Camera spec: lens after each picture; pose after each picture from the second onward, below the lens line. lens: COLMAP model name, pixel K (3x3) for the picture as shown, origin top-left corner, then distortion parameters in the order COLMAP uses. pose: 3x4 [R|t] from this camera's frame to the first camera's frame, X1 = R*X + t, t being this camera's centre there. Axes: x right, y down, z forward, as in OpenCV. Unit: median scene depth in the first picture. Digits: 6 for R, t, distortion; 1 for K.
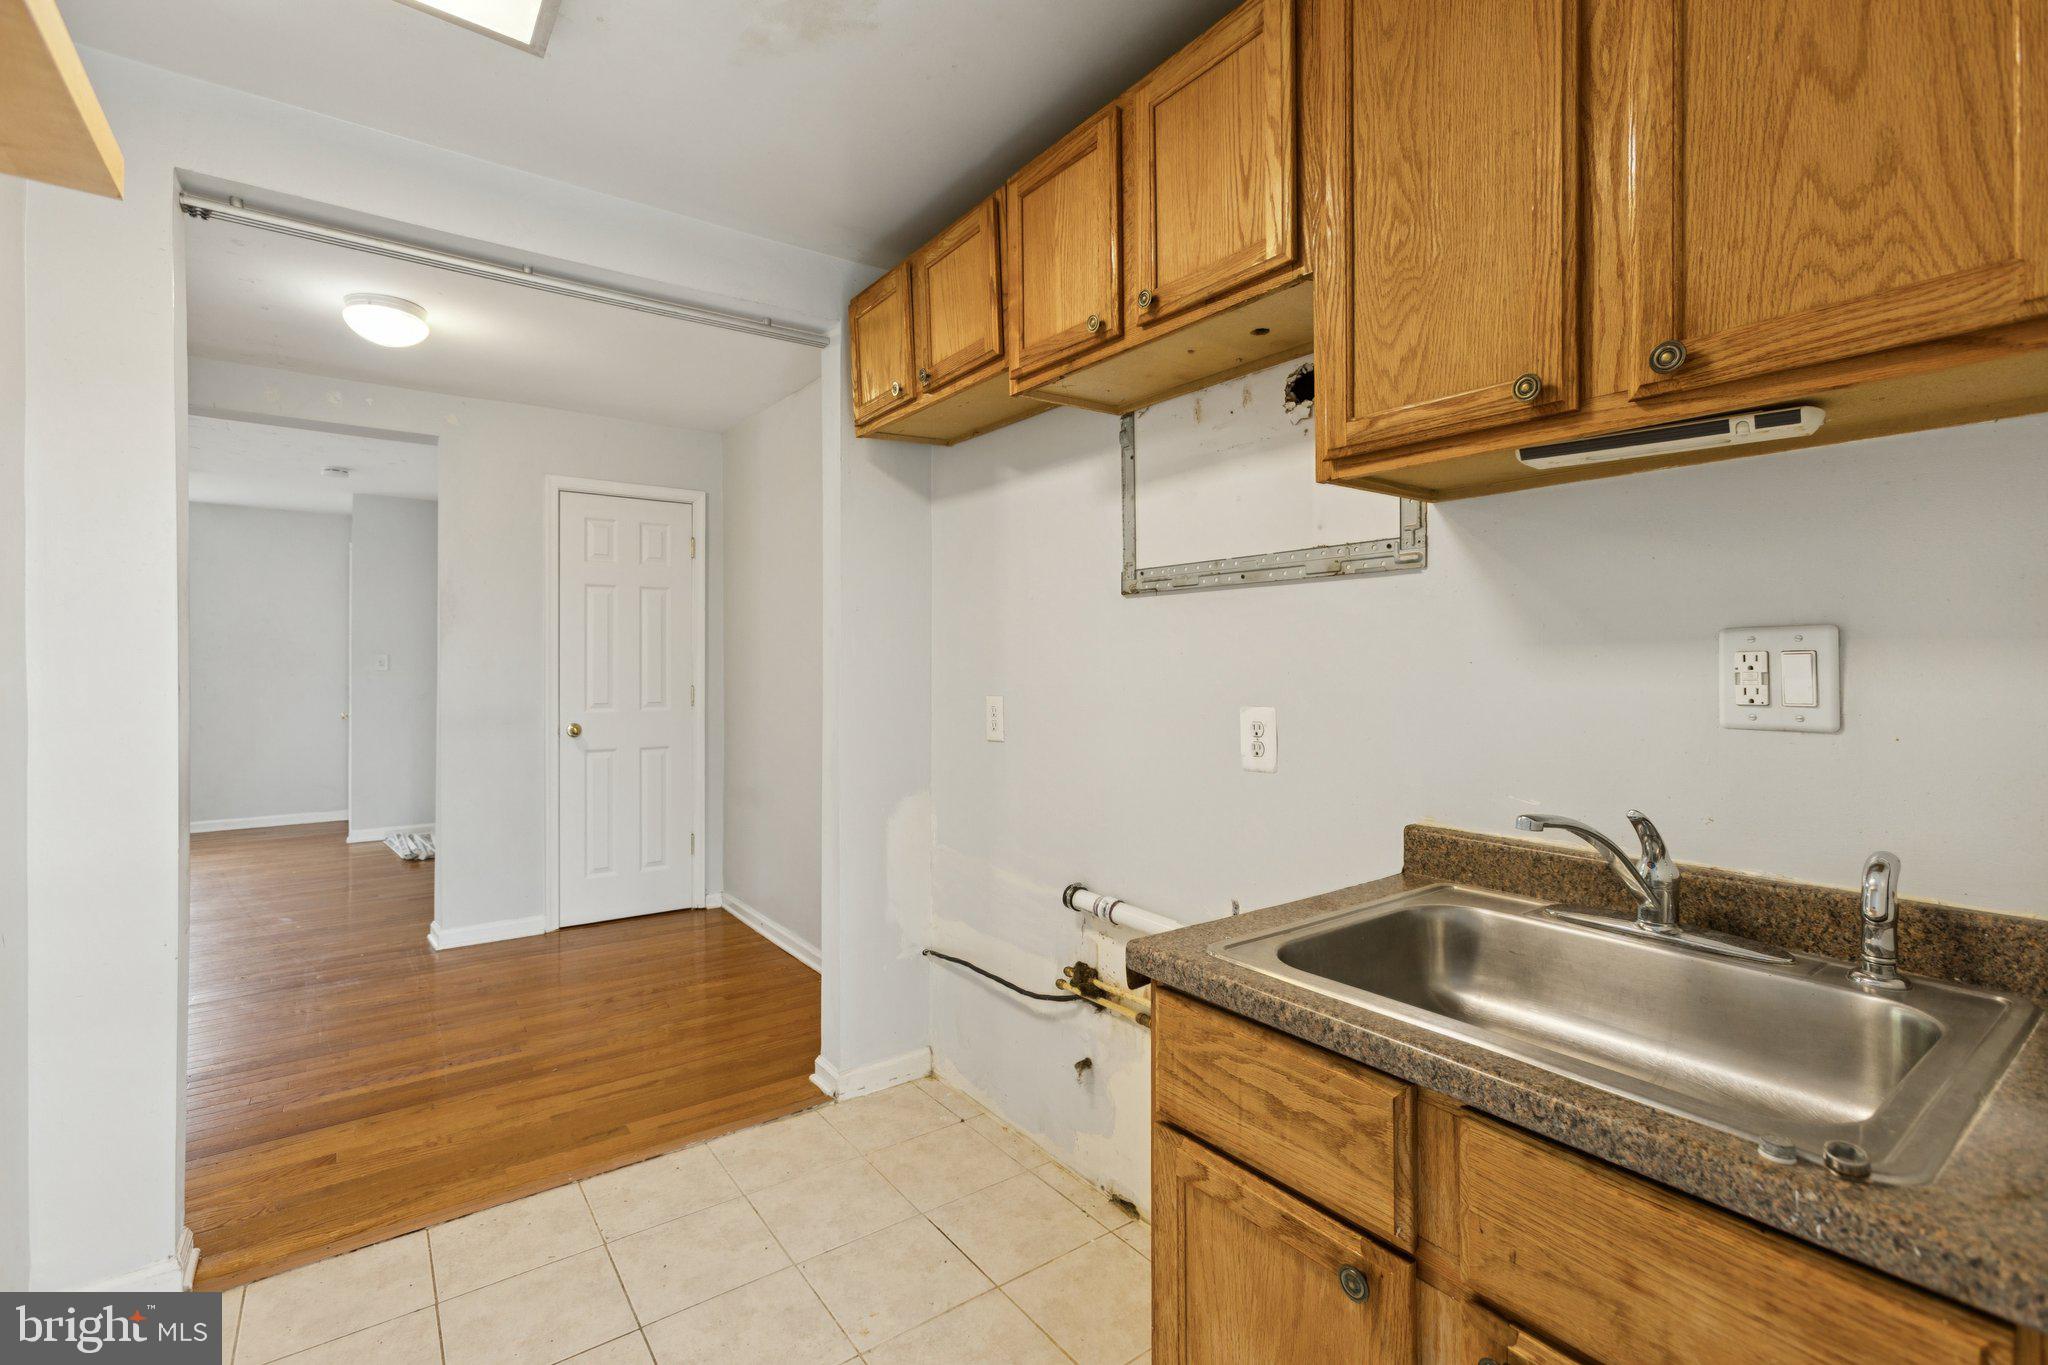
lens RADIAL K [[913.7, 0, 1024.5], [0, 913.7, 661.0], [0, 0, 1]] dist [-0.021661, 0.017909]
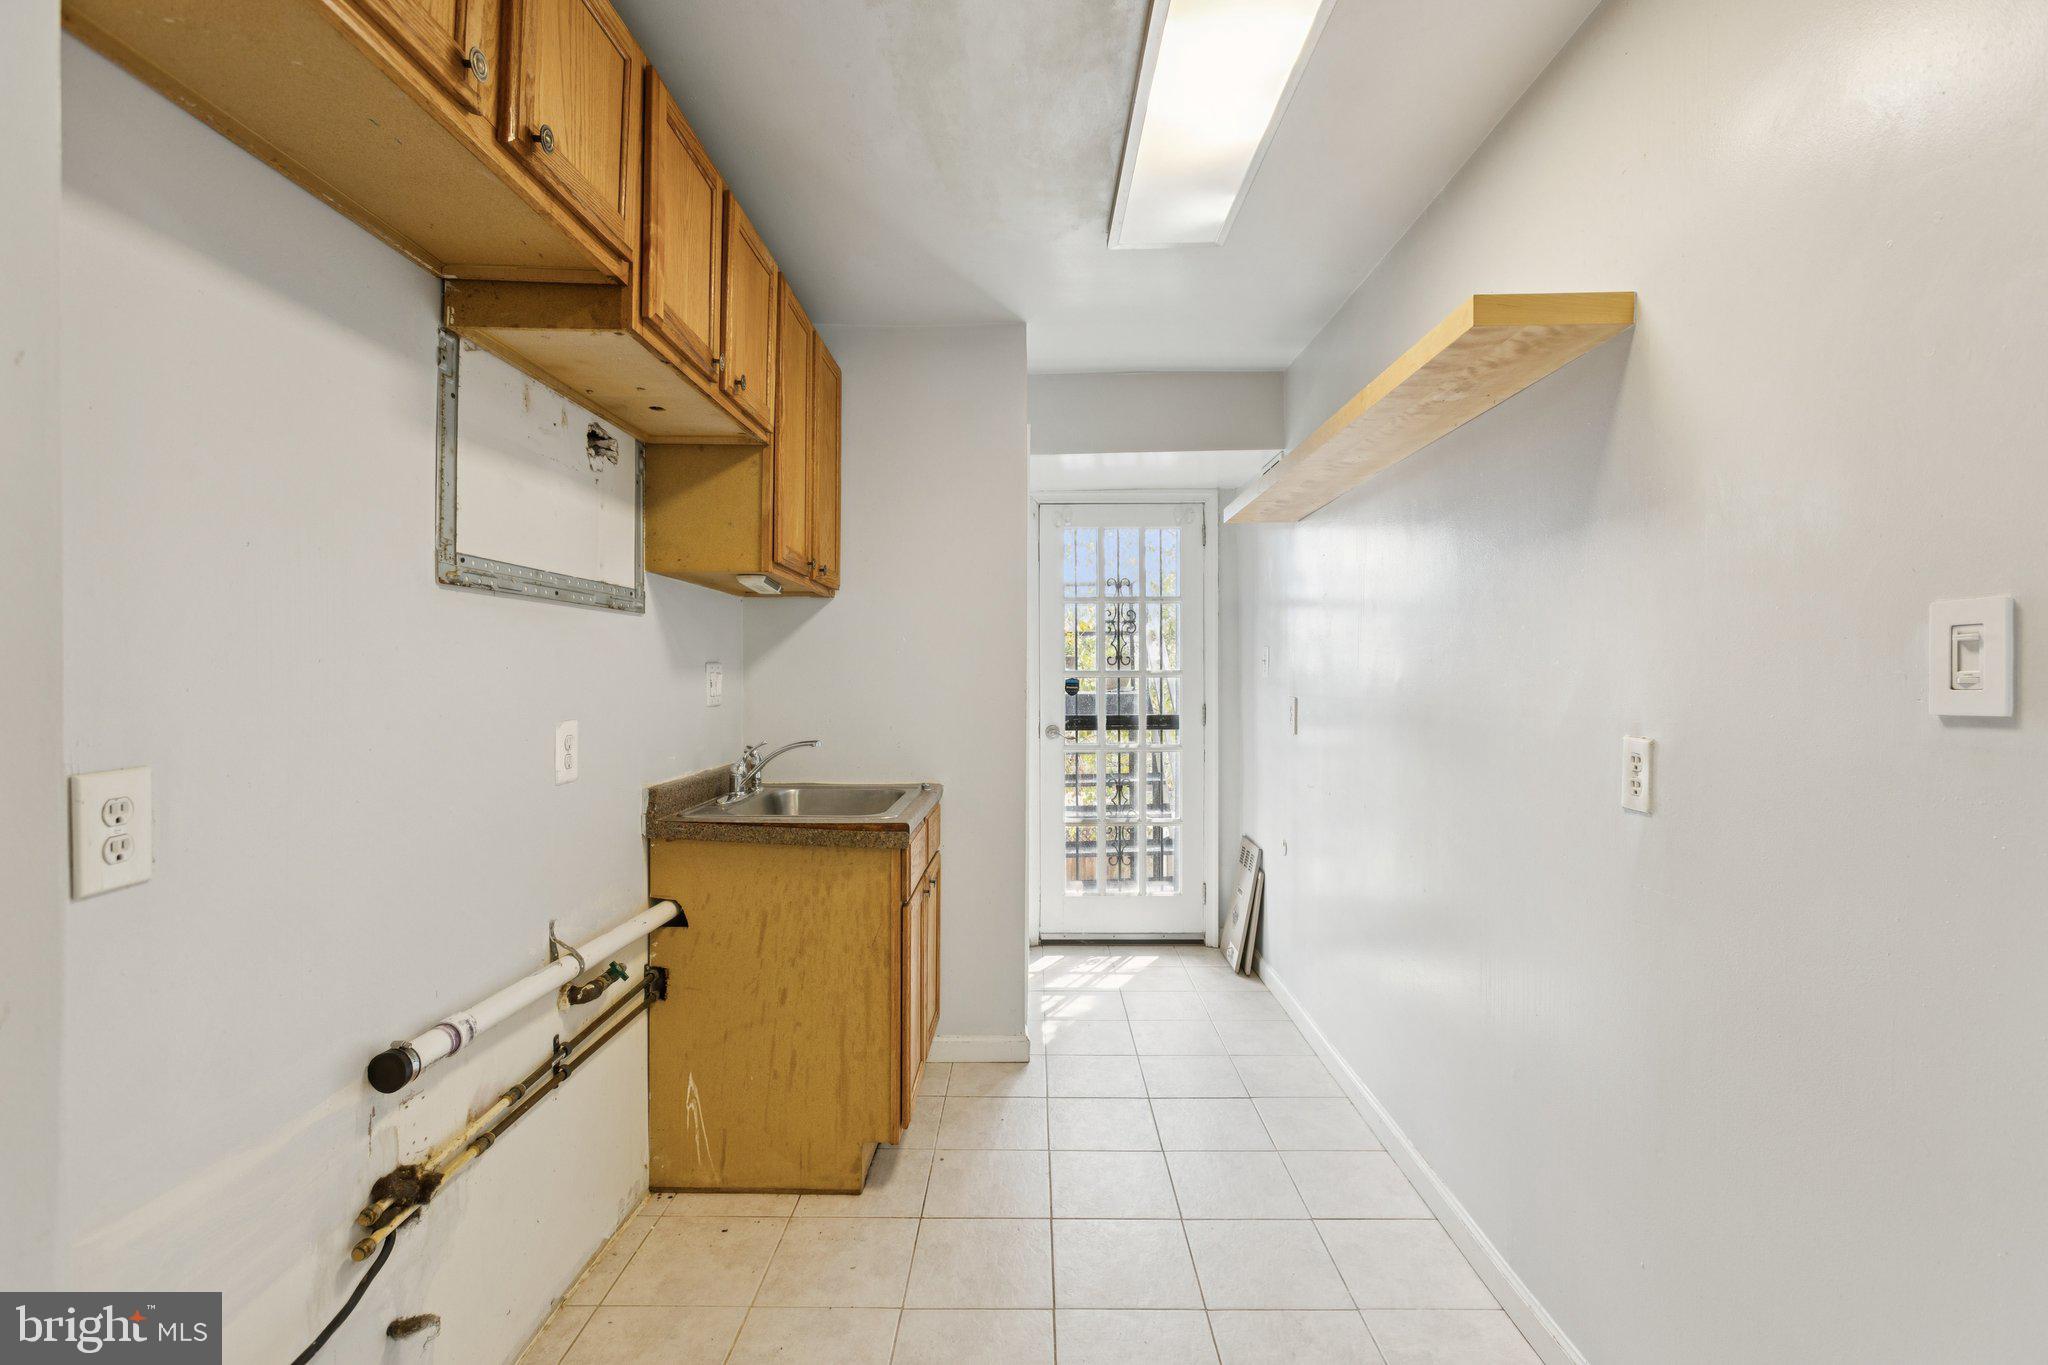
lens RADIAL K [[918.3, 0, 1029.9], [0, 918.3, 675.1], [0, 0, 1]] dist [-0.025091, 0.018694]
pose [[-0.803056, -0.002596, 0.595898, -0.684953], [-0.003058, 0.999995, 0.000235, -0.003676], [-0.595896, -0.001633, -0.803060, 1.319427]]
